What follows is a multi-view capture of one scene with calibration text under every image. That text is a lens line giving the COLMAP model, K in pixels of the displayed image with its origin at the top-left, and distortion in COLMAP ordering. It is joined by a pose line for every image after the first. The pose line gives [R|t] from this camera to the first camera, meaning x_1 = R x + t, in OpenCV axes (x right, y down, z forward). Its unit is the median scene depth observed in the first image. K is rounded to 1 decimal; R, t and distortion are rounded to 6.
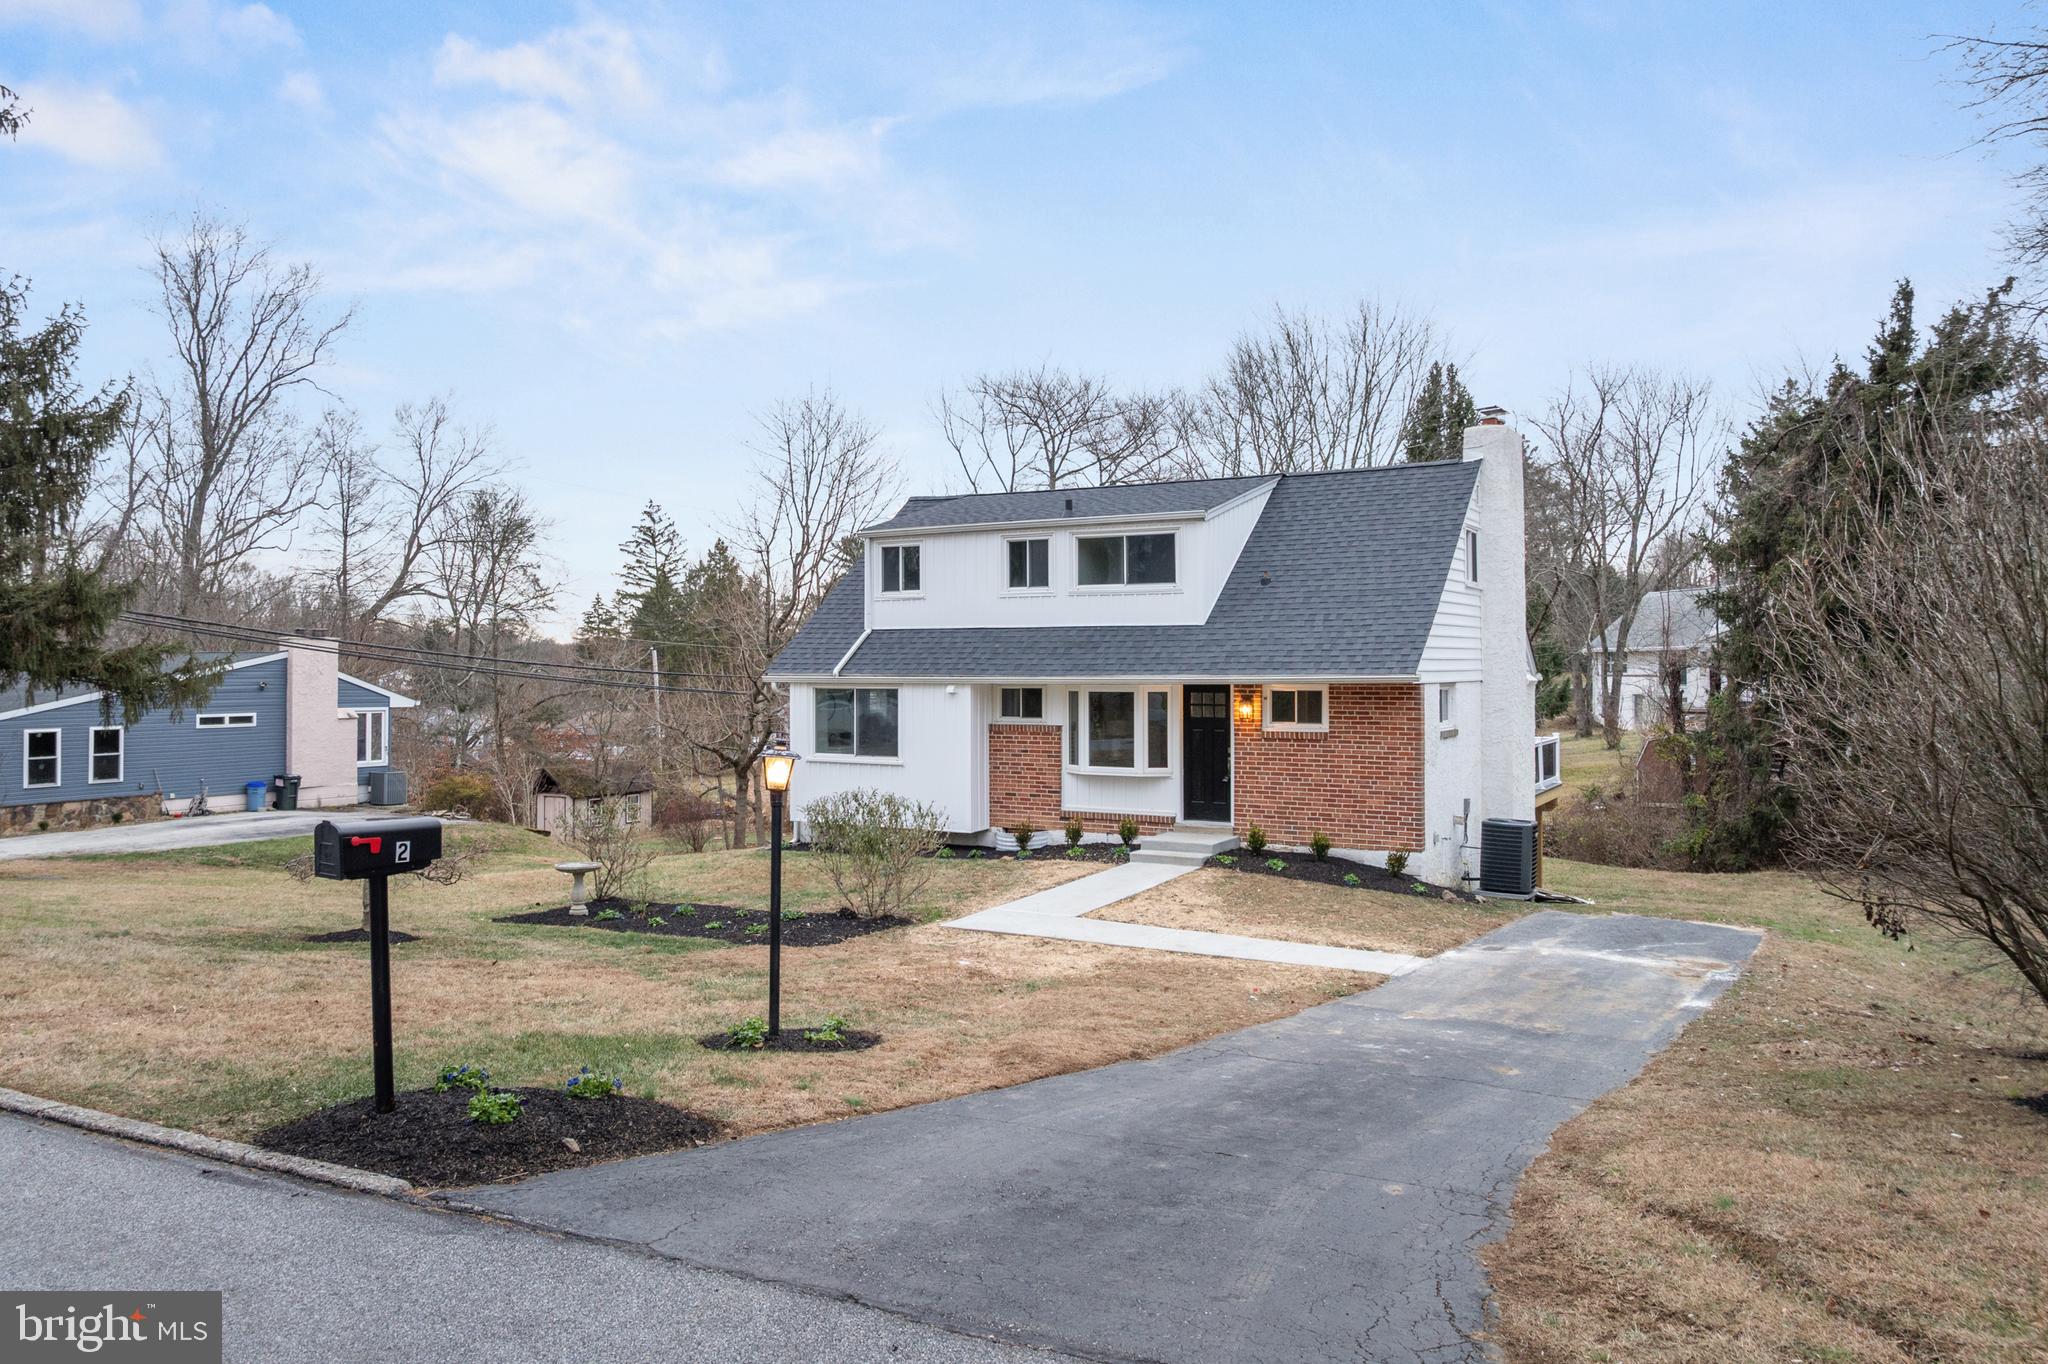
lens RADIAL K [[1439.0, 0, 1024.0], [0, 1439.0, 682.0], [0, 0, 1]] dist [-0.007561, -0.004159]
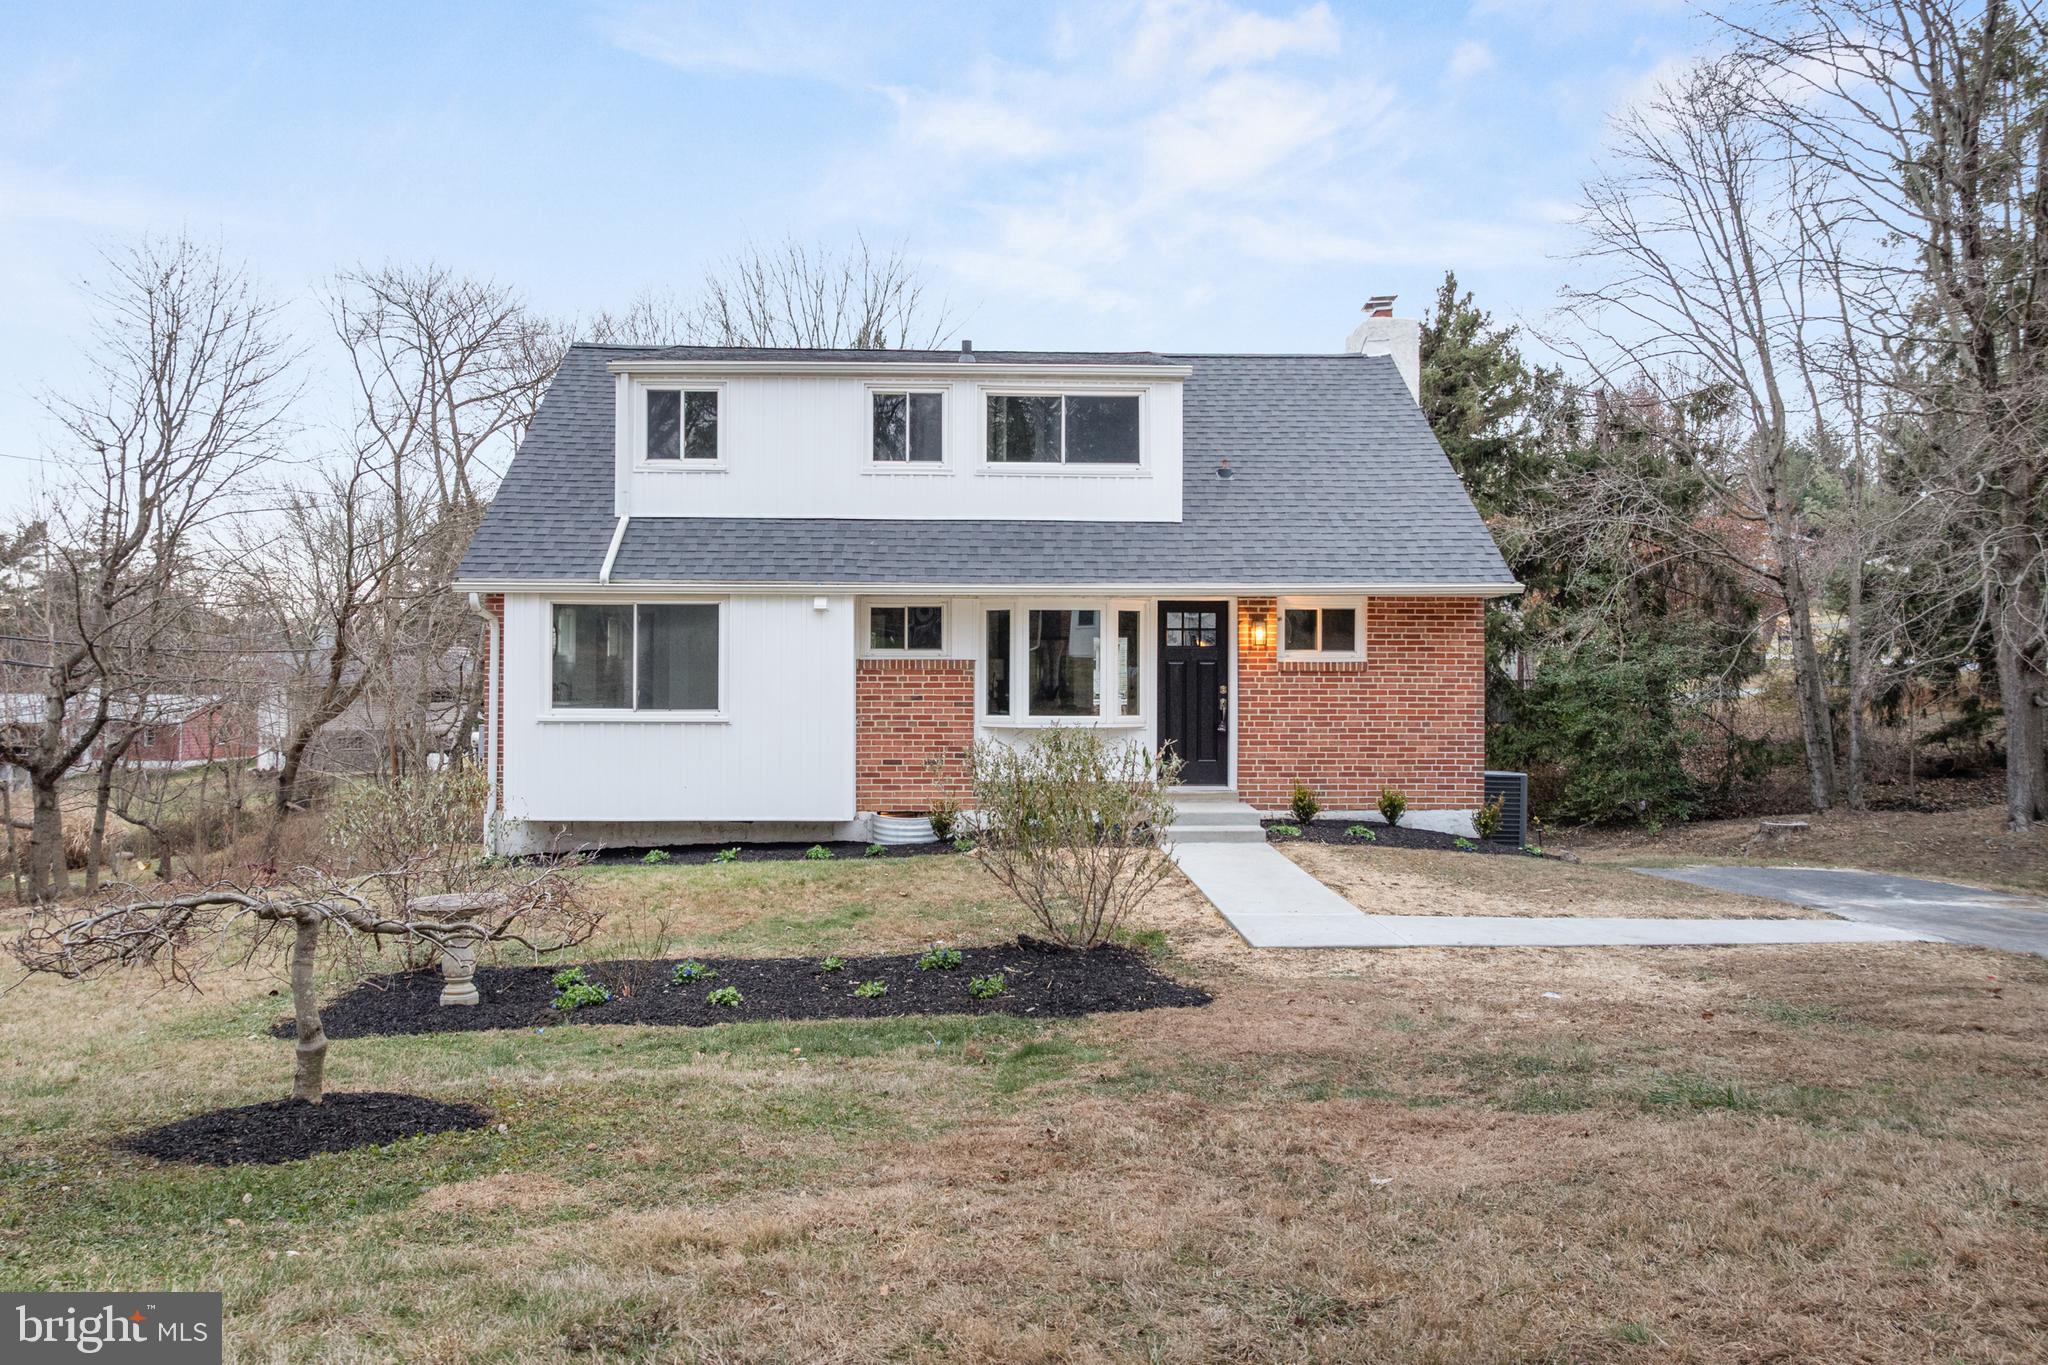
lens RADIAL K [[1408.3, 0, 998.0], [0, 1408.3, 674.8], [0, 0, 1]] dist [0.000675, -0.000317]
pose [[0.849134, 0.005106, 0.528154, -0.320783], [0.002737, 0.999897, -0.014067, 0.046665], [-0.528171, 0.013390, 0.849032, 0.411944]]
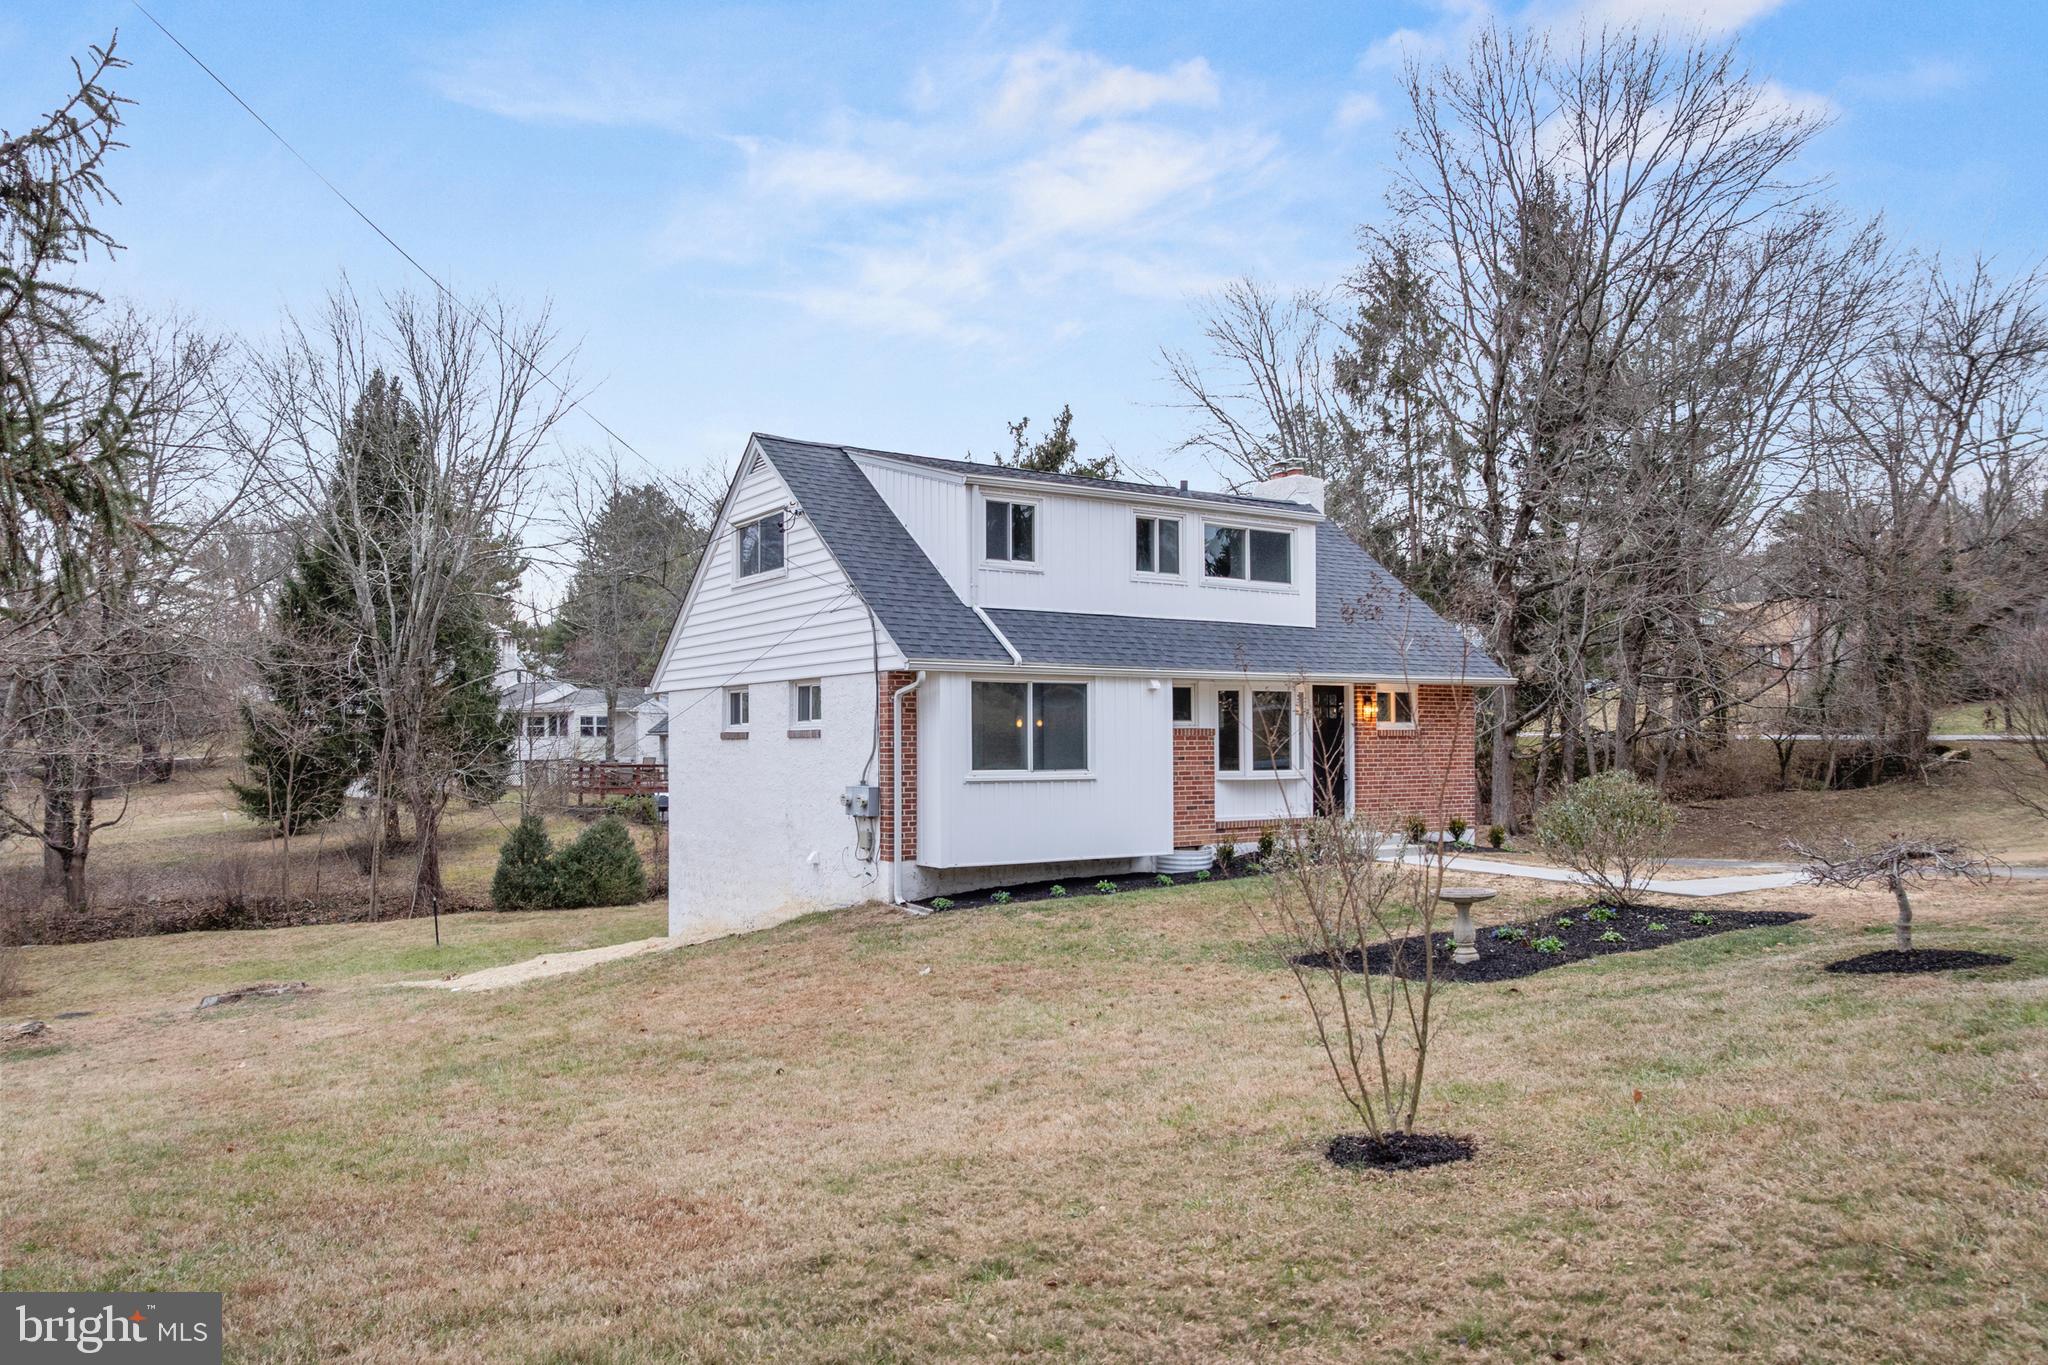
lens RADIAL K [[1439.0, 0, 1024.0], [0, 1439.0, 682.5], [0, 0, 1]] dist [-0.007561, -0.004159]
pose [[0.441655, 0.037280, 0.896410, -0.829559], [0.014660, 0.998703, -0.048757, 0.043292], [-0.897065, 0.034675, 0.440536, 0.699921]]
